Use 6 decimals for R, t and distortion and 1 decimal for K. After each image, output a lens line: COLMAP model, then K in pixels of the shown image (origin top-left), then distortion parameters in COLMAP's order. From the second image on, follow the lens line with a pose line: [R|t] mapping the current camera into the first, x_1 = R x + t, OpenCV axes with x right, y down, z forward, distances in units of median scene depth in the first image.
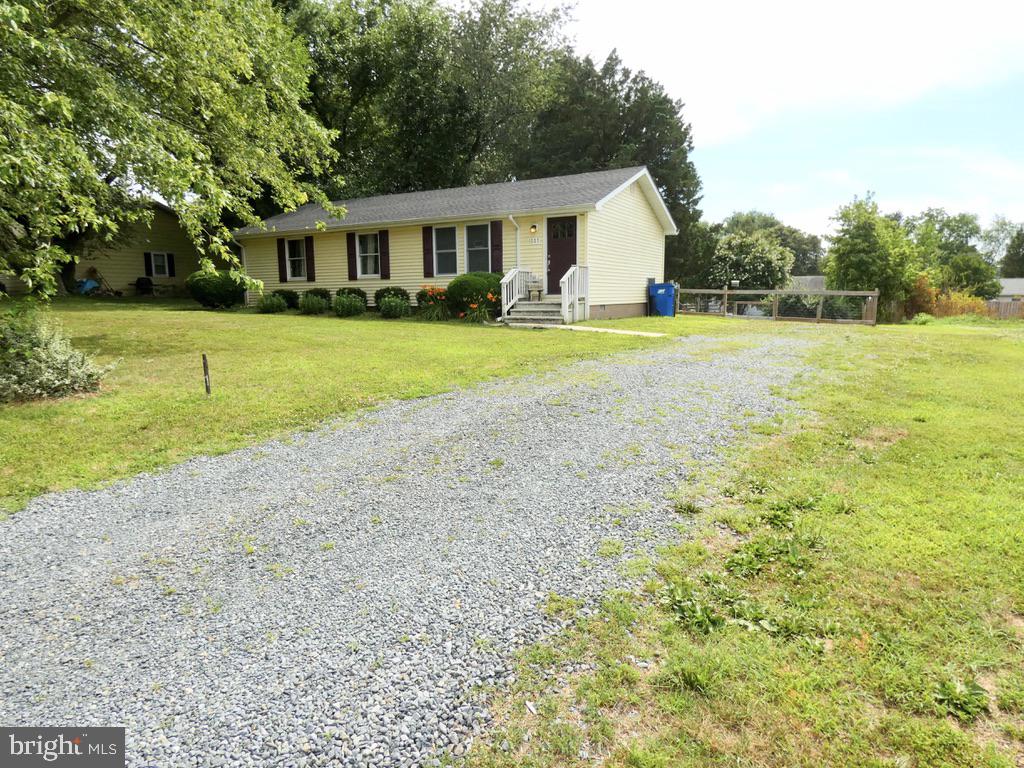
lens RADIAL K [[615.7, 0, 511.0], [0, 615.7, 384.3], [0, 0, 1]] dist [-0.009283, 0.008083]
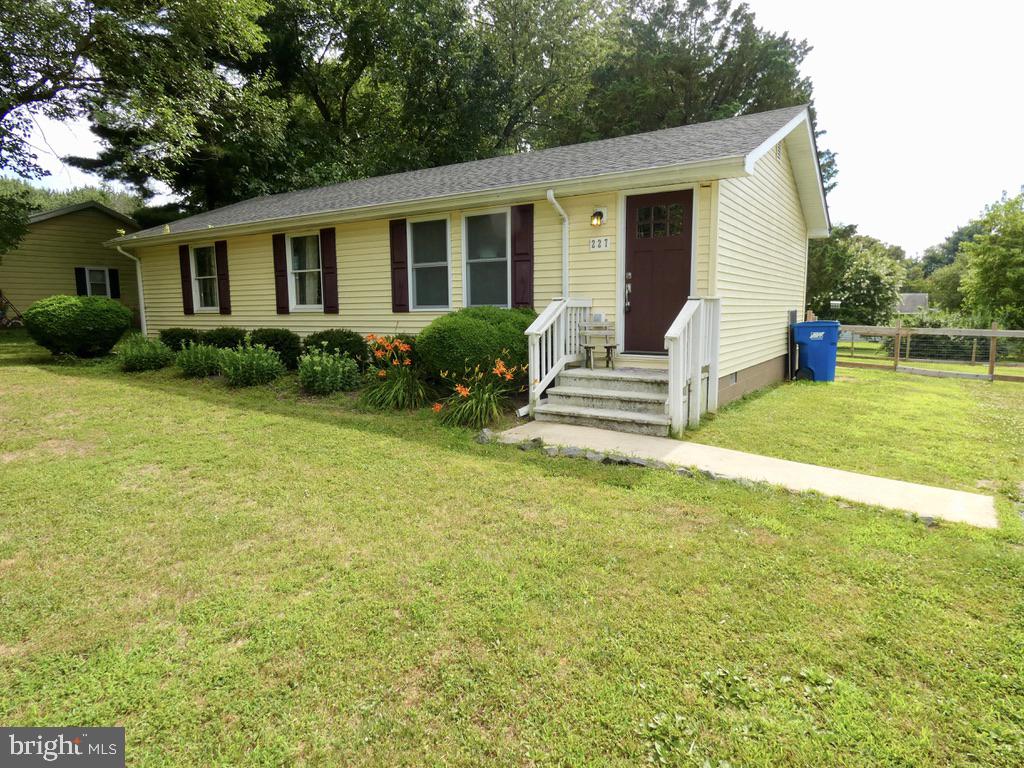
lens RADIAL K [[615.7, 0, 511.1], [0, 615.7, 386.8], [0, 0, 1]] dist [-0.009283, 0.008083]
pose [[0.997750, 0.011404, -0.066070, 0.001946], [-0.012547, 0.999778, -0.016901, -0.100860], [0.065863, 0.017692, 0.997672, 0.466317]]
